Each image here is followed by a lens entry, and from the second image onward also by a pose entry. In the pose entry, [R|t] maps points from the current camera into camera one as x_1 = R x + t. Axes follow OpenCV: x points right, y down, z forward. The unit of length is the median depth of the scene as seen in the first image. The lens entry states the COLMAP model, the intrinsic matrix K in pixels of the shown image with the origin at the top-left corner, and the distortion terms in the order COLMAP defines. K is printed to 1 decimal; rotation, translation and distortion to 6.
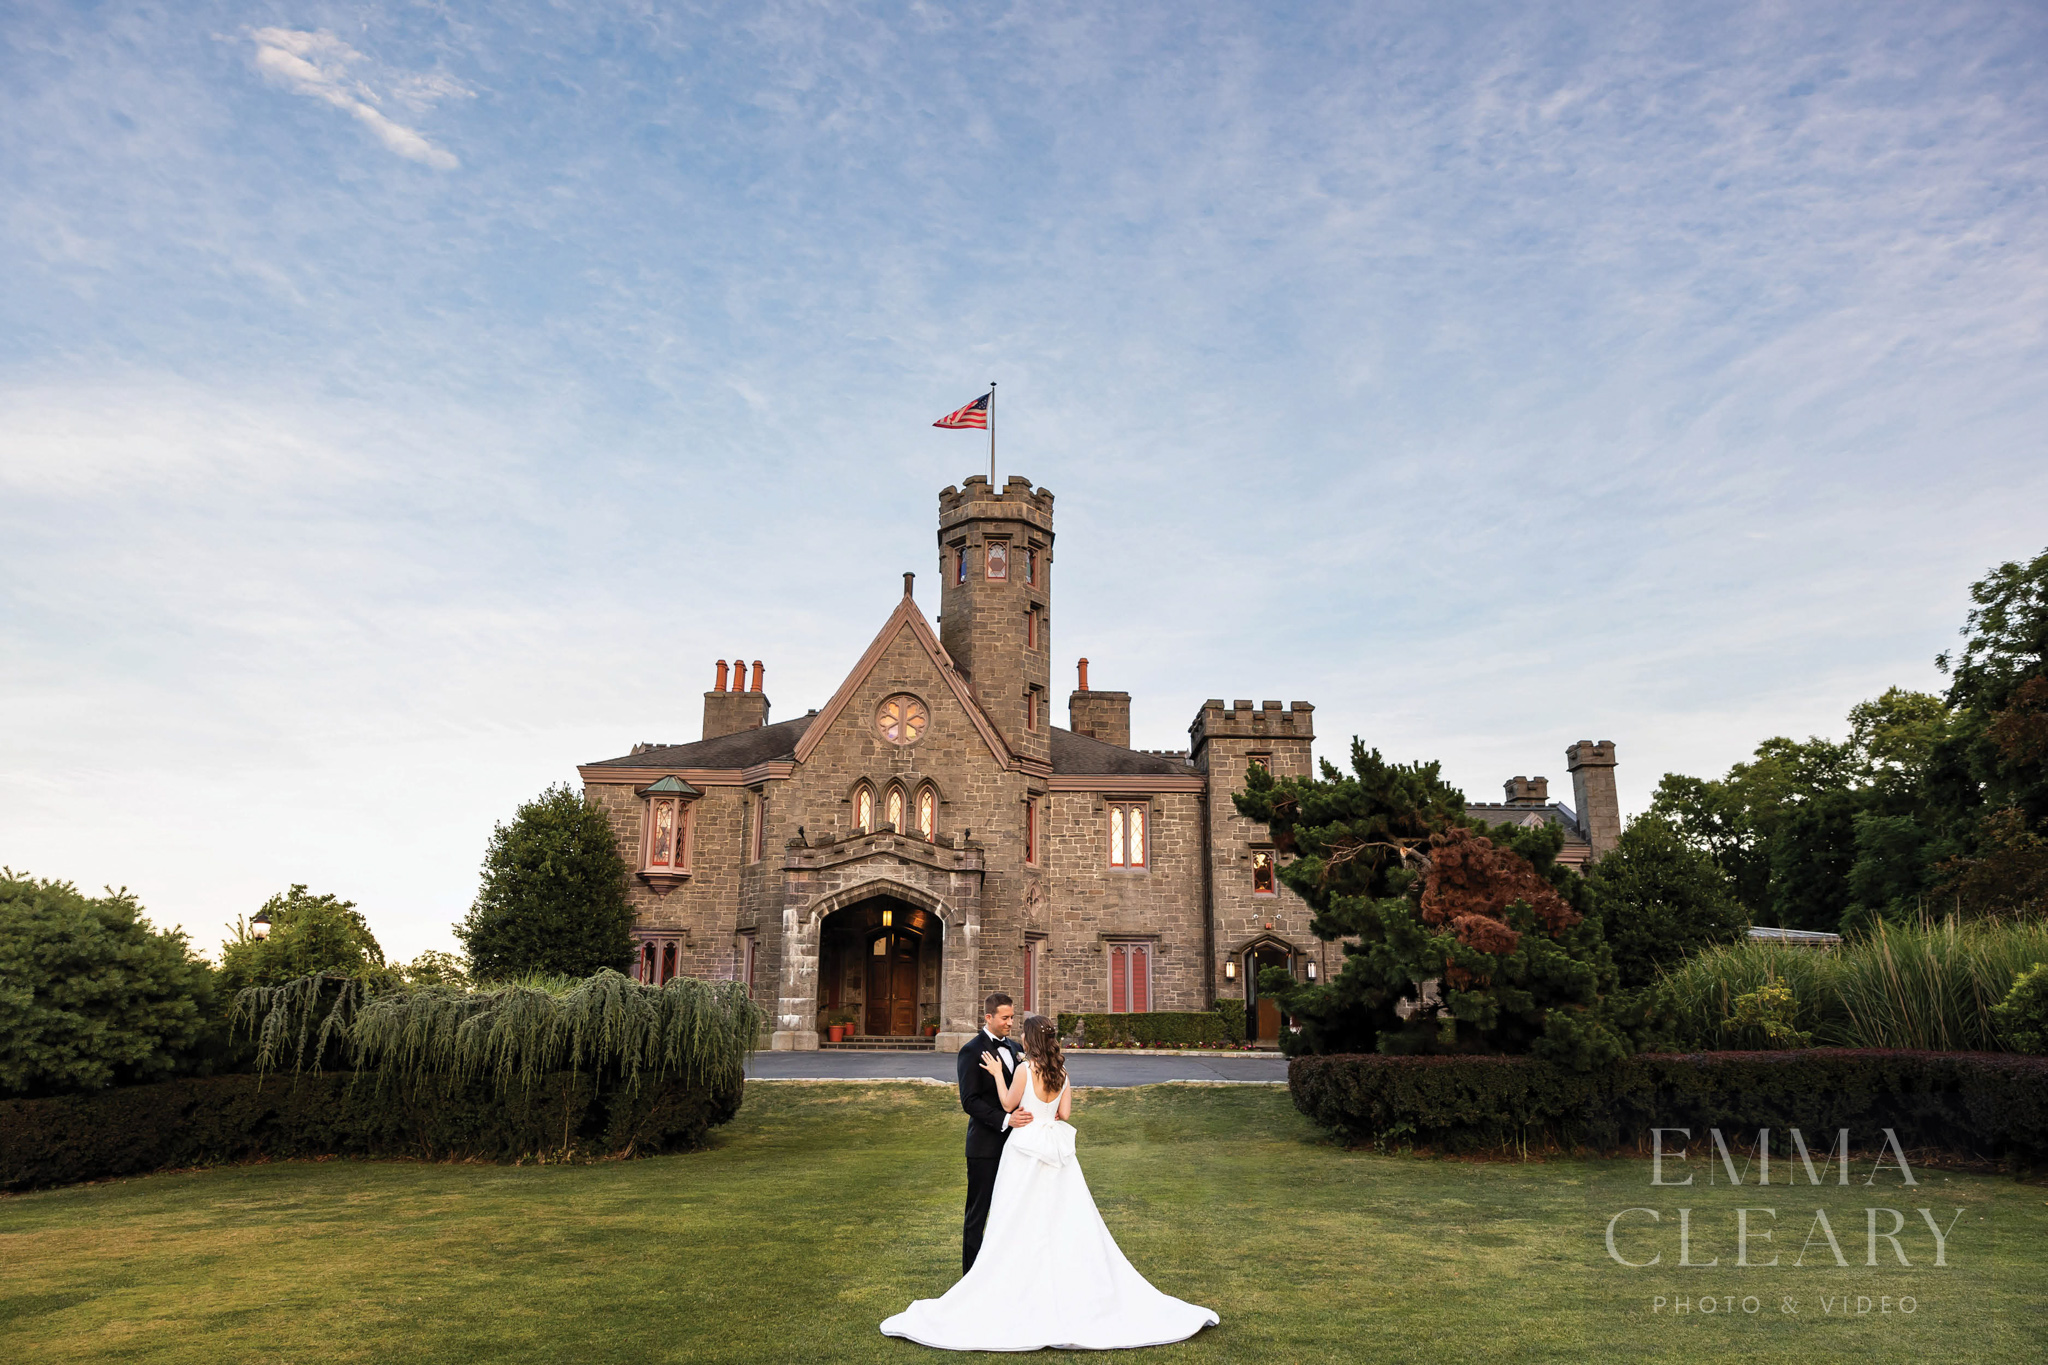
lens RADIAL K [[1359.7, 0, 1013.1], [0, 1359.7, 690.0], [0, 0, 1]] dist [0.000389, 0.007711]
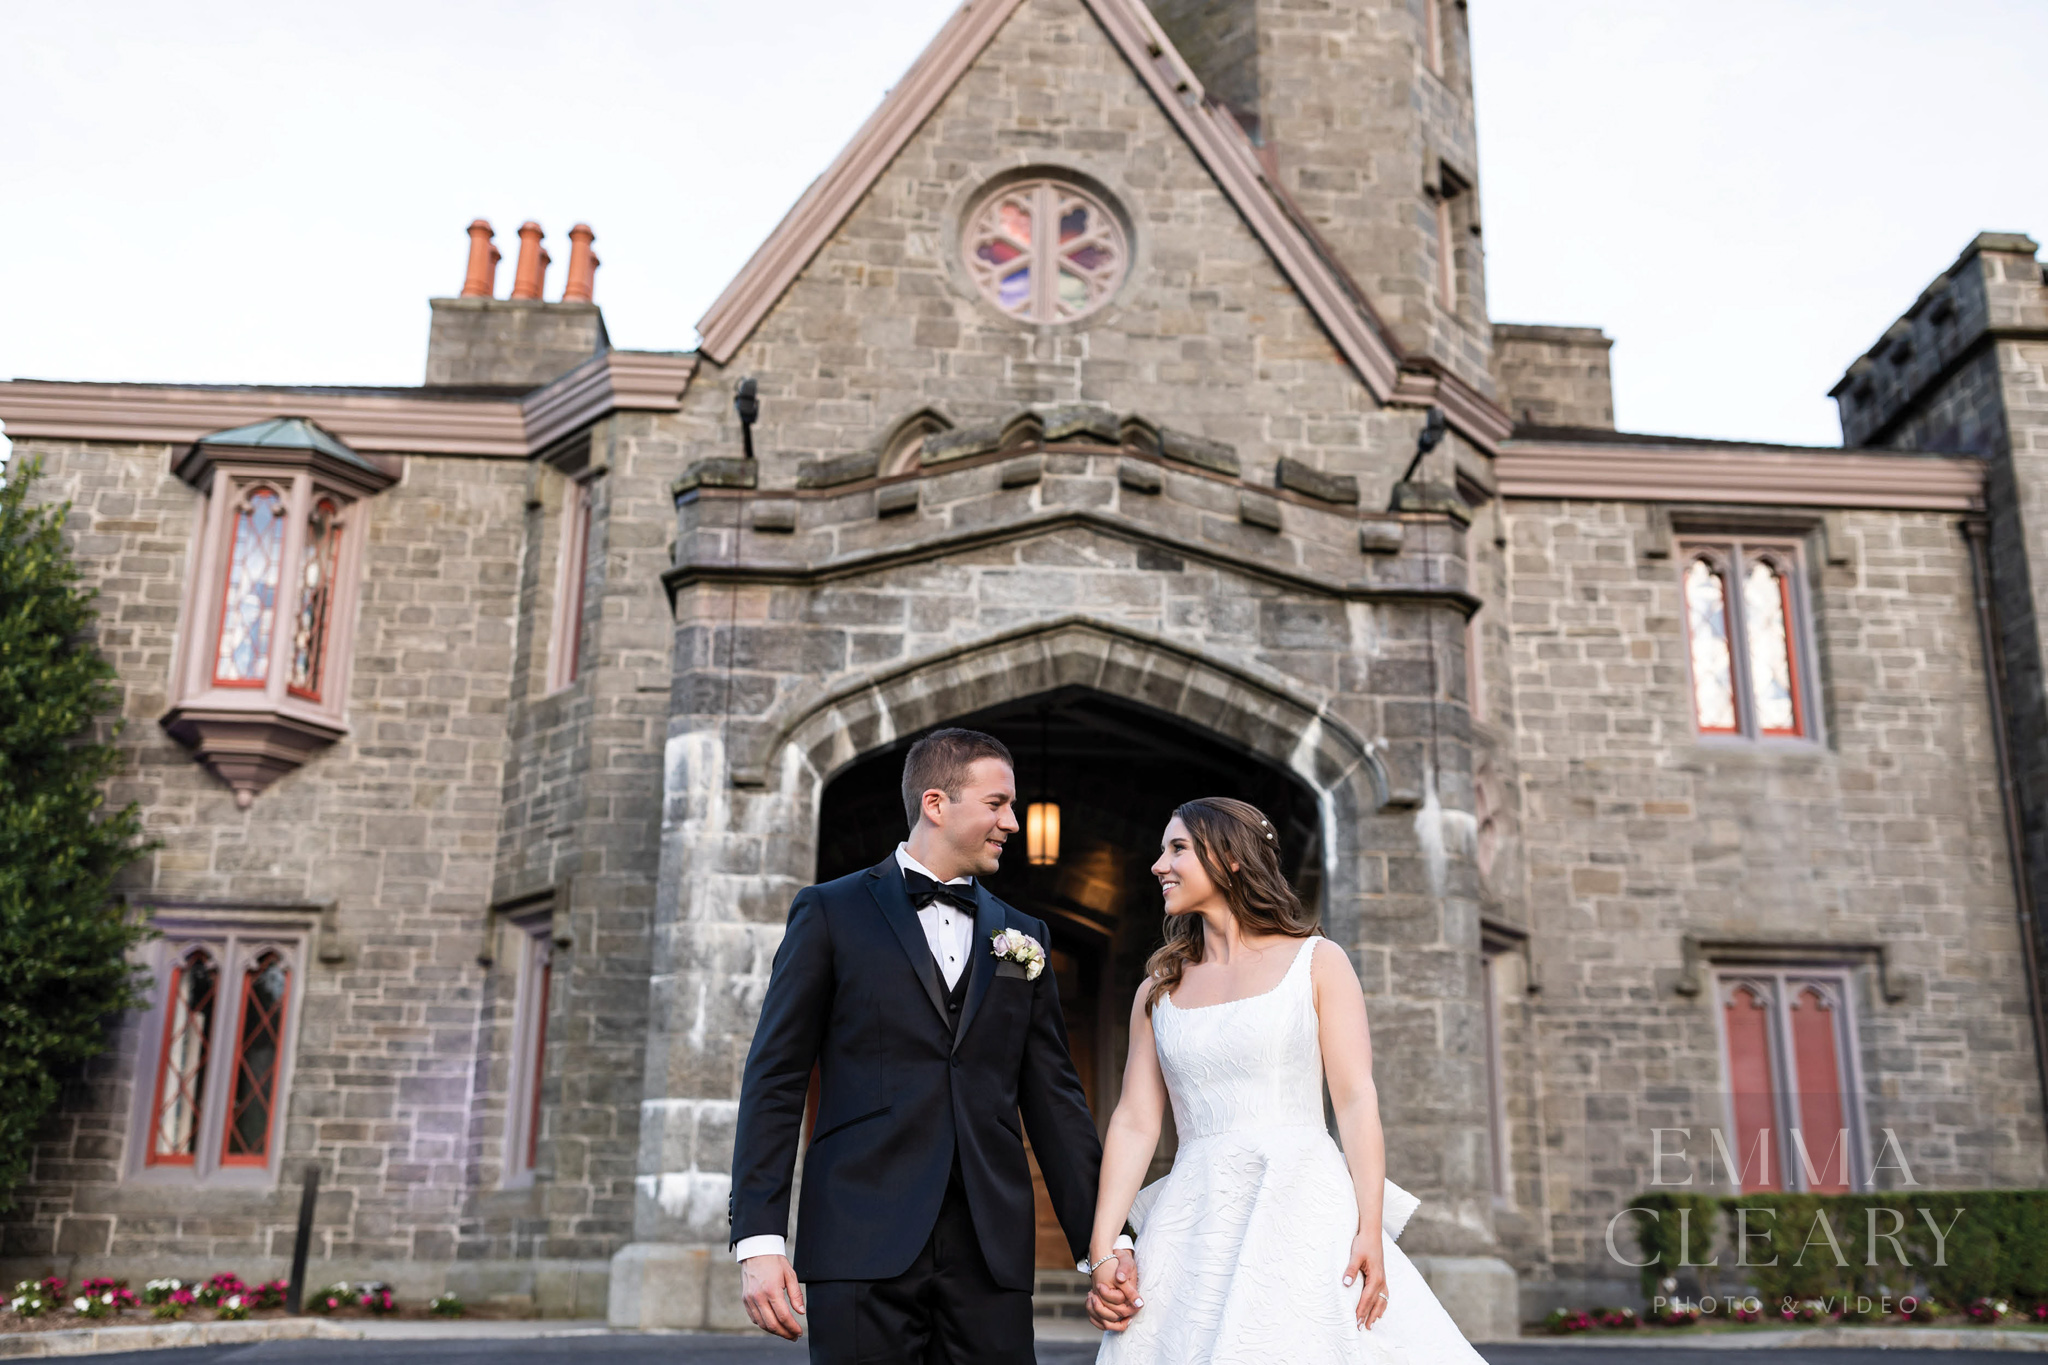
lens RADIAL K [[1975.9, 0, 1016.8], [0, 1975.9, 718.1], [0, 0, 1]] dist [0.009280, 0.000000]
pose [[0.999516, 0.013750, 0.027917, -0.100215], [-0.013011, 0.999565, -0.026473, 0.143057], [-0.028269, 0.026097, 0.999260, 0.557077]]
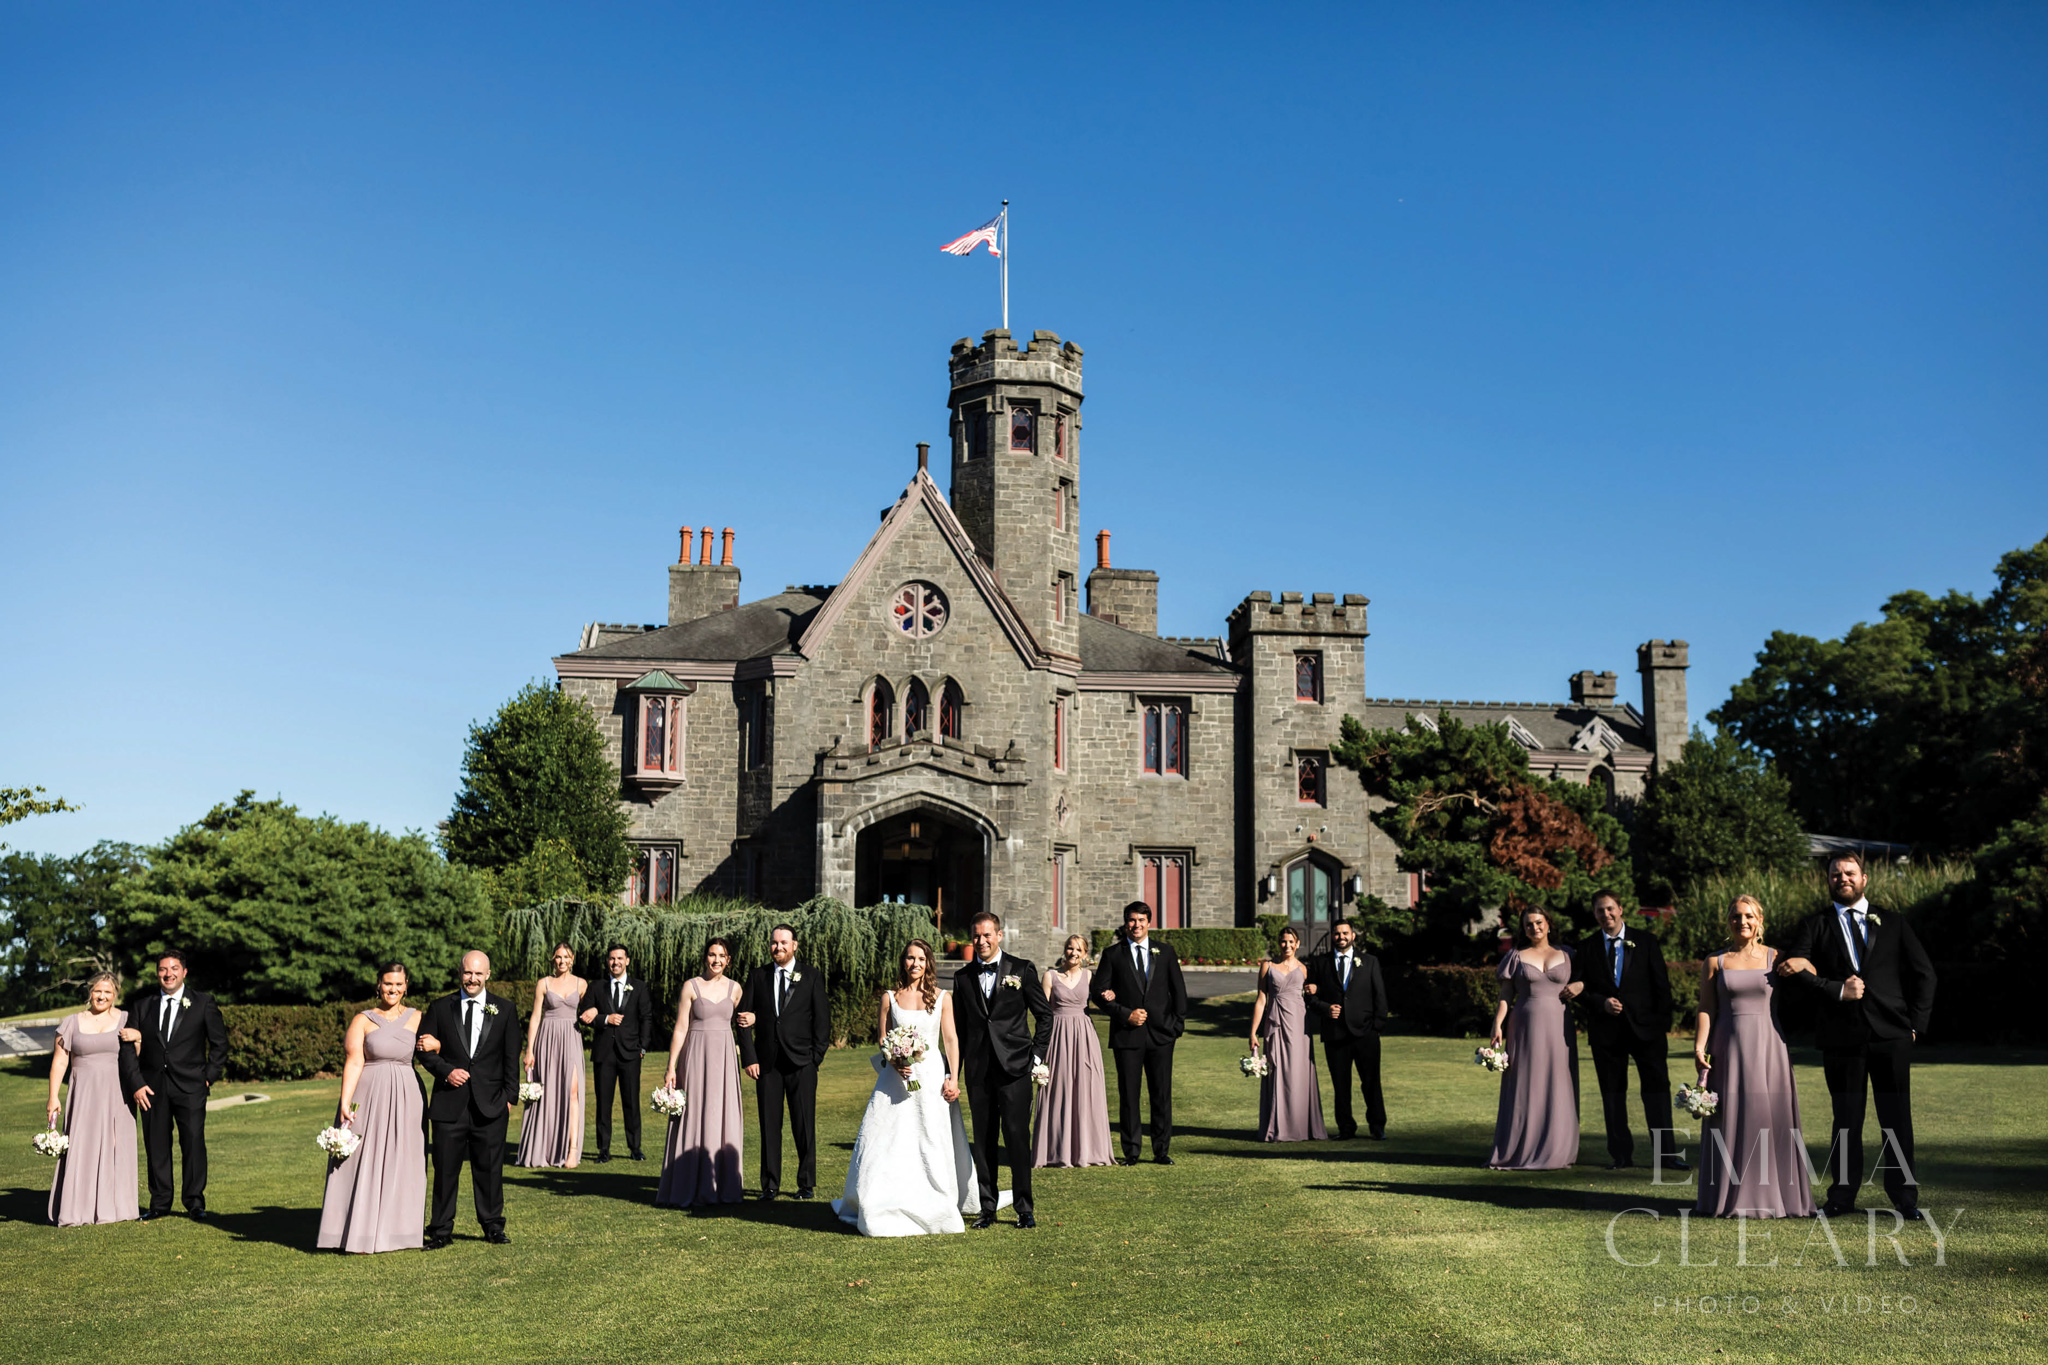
lens RADIAL K [[1975.9, 0, 1016.3], [0, 1975.9, 716.0], [0, 0, 1]] dist [0.009280, 0.000000]
pose [[0.997522, 0.007645, 0.069942, -0.108978], [-0.016513, 0.991752, 0.127107, -0.077151], [-0.068393, -0.127947, 0.989420, -0.312620]]
